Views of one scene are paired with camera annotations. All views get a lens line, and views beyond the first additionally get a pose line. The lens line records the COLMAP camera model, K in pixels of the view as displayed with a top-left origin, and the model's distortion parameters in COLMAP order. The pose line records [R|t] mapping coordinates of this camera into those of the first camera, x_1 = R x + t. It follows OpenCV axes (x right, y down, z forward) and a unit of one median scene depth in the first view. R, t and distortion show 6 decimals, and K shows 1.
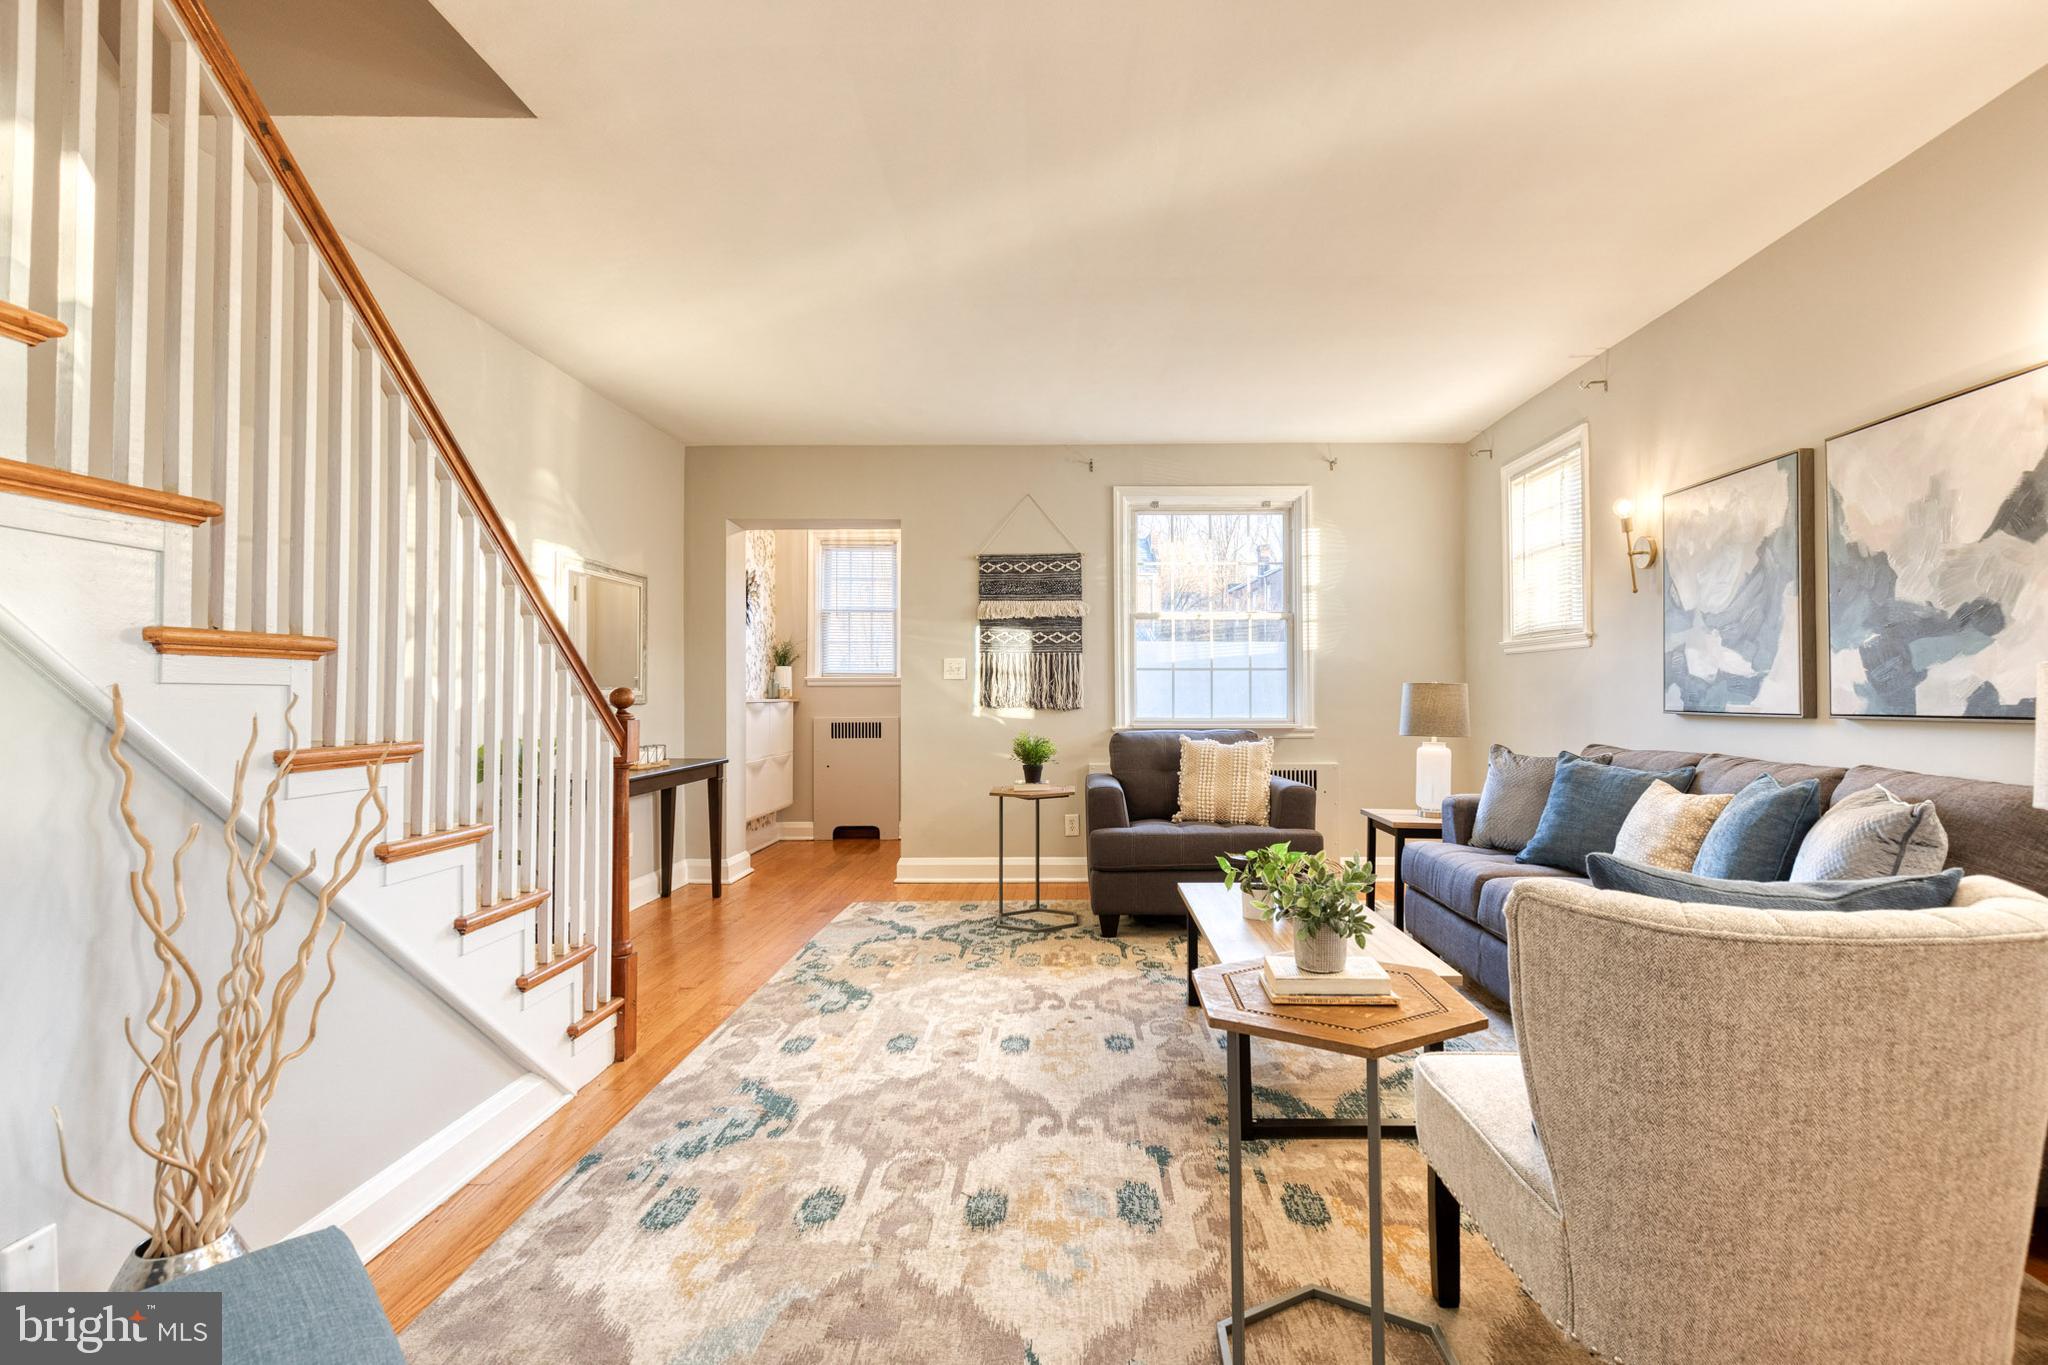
lens RADIAL K [[938.8, 0, 1074.1], [0, 938.8, 679.6], [0, 0, 1]] dist [0.010544, -0.004392]
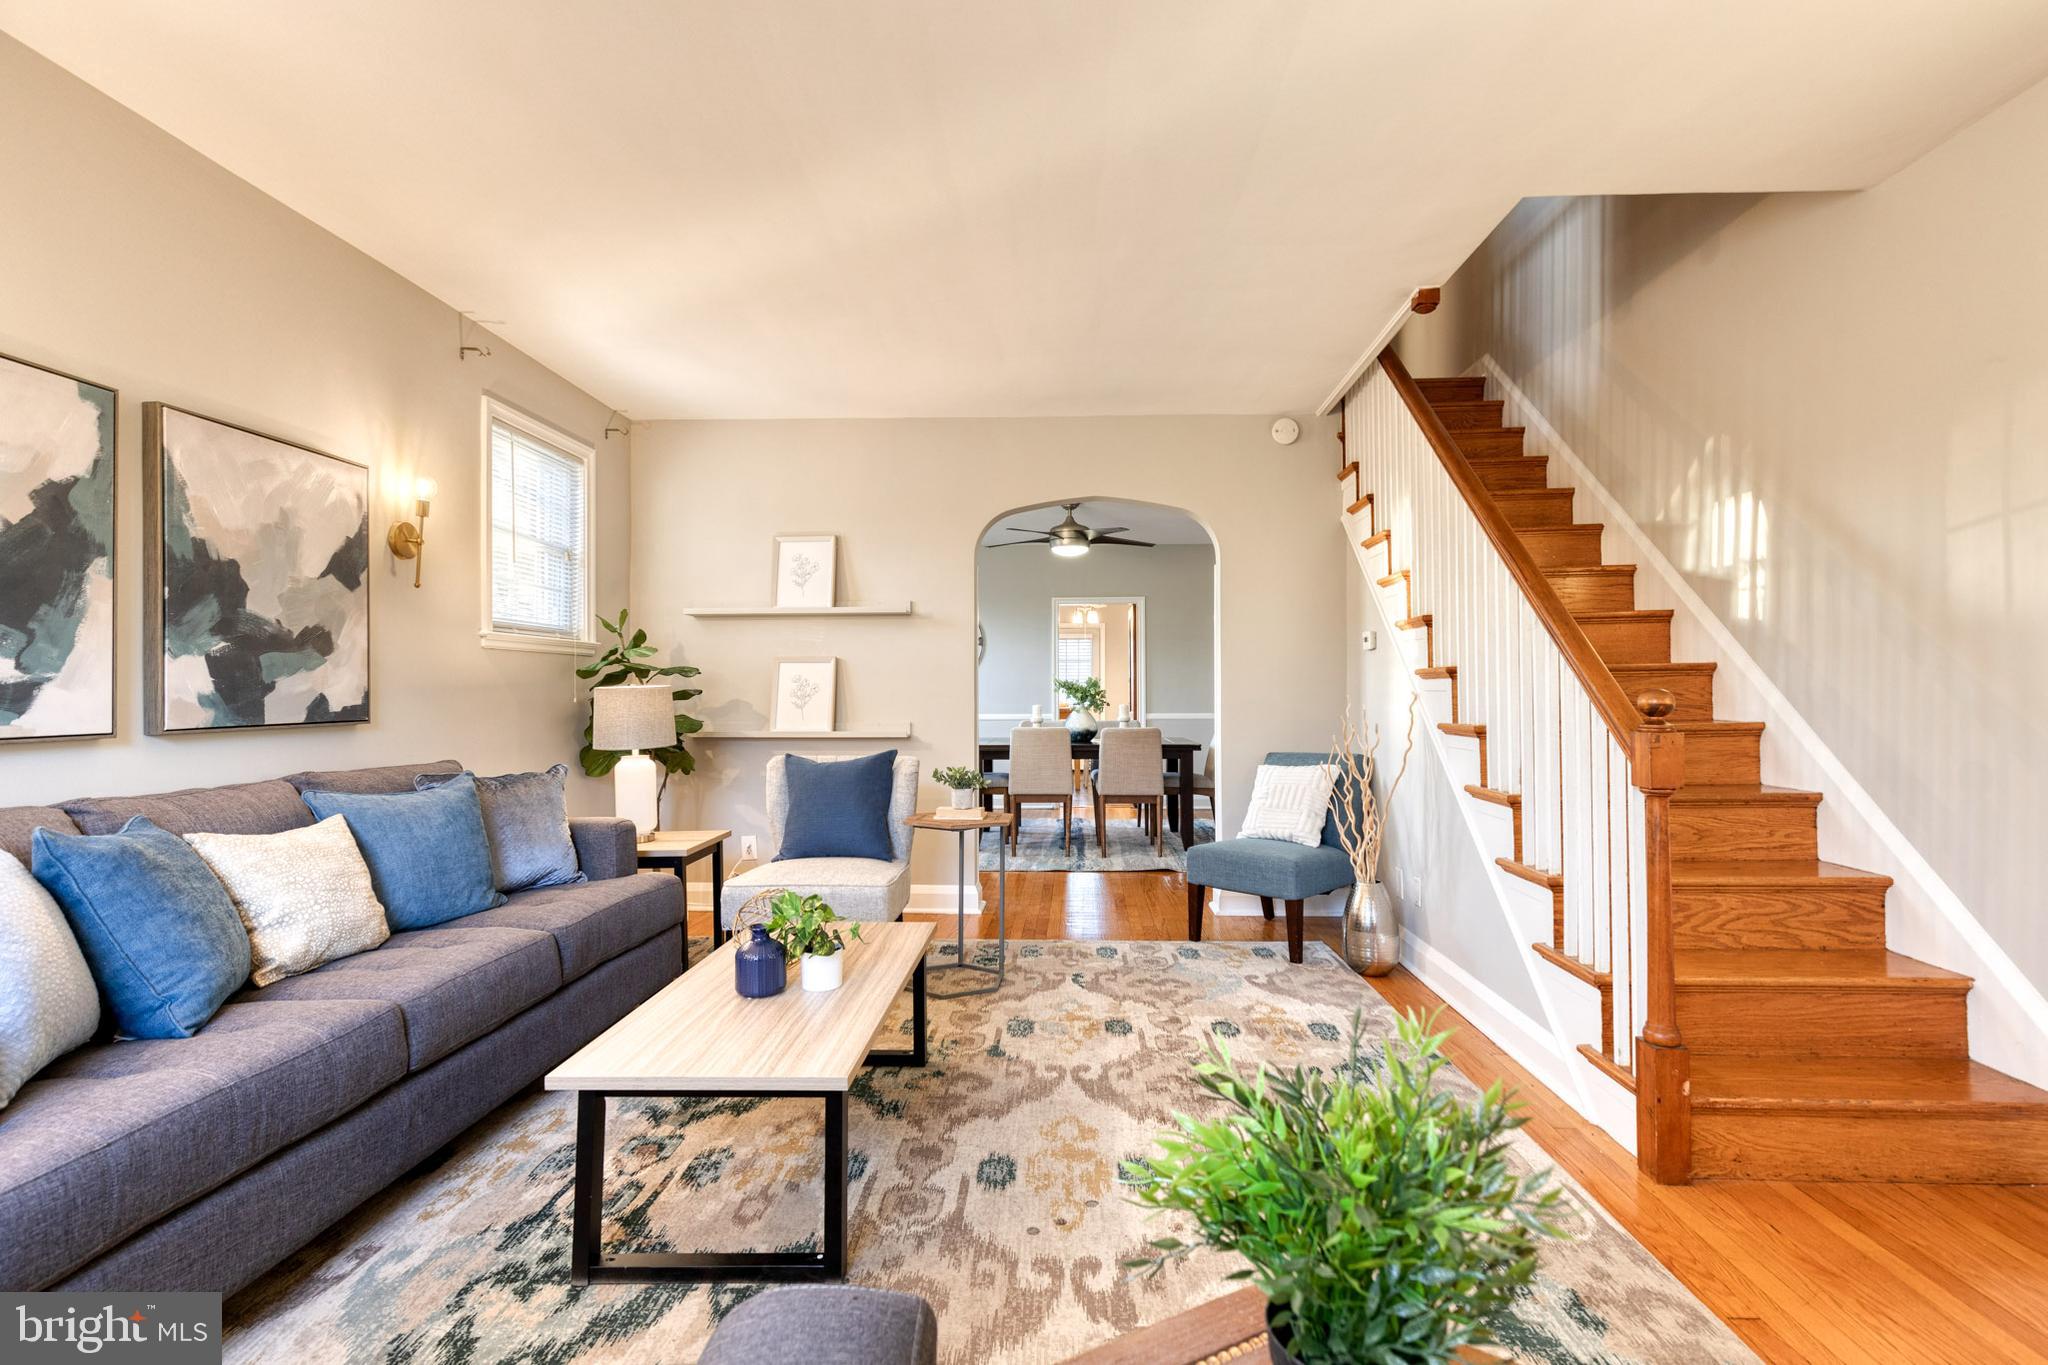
lens RADIAL K [[915.8, 0, 1045.9], [0, 915.8, 683.8], [0, 0, 1]] dist [0.009271, -0.002229]
pose [[-0.999584, 0.006863, 0.028021, -0.012678], [0.006171, 0.999676, -0.024683, 0.019164], [-0.028182, -0.024500, -0.999303, 1.657467]]
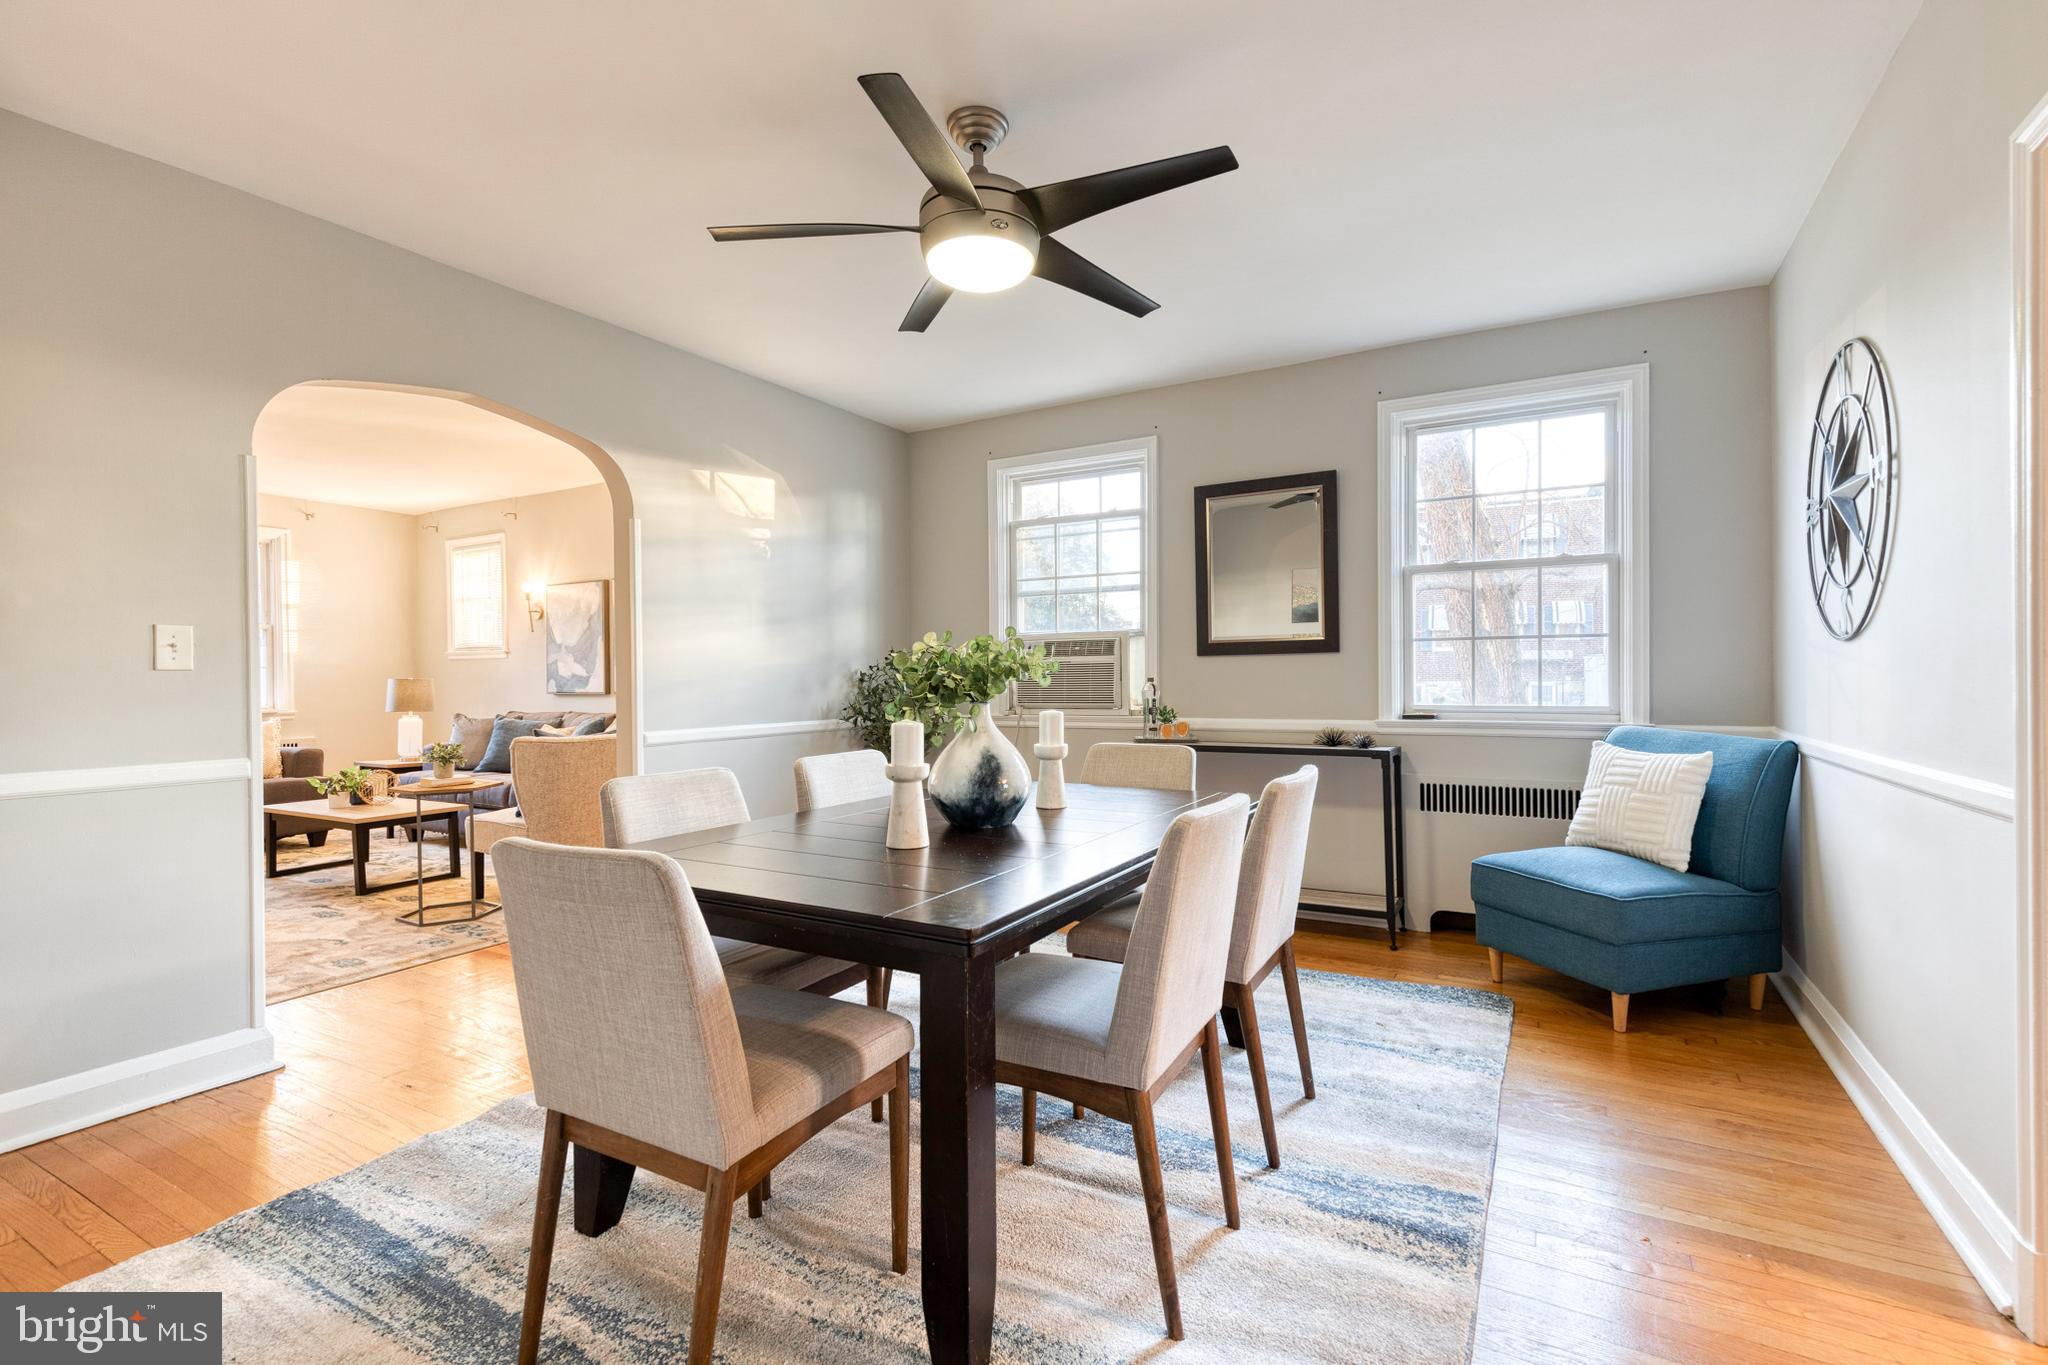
lens RADIAL K [[915.8, 0, 1045.9], [0, 915.8, 683.8], [0, 0, 1]] dist [0.009271, -0.002229]
pose [[0.483240, -0.009116, 0.875441, -0.670729], [-0.005824, 0.999890, 0.013627, -0.021907], [-0.875469, -0.011684, 0.483134, -1.024160]]
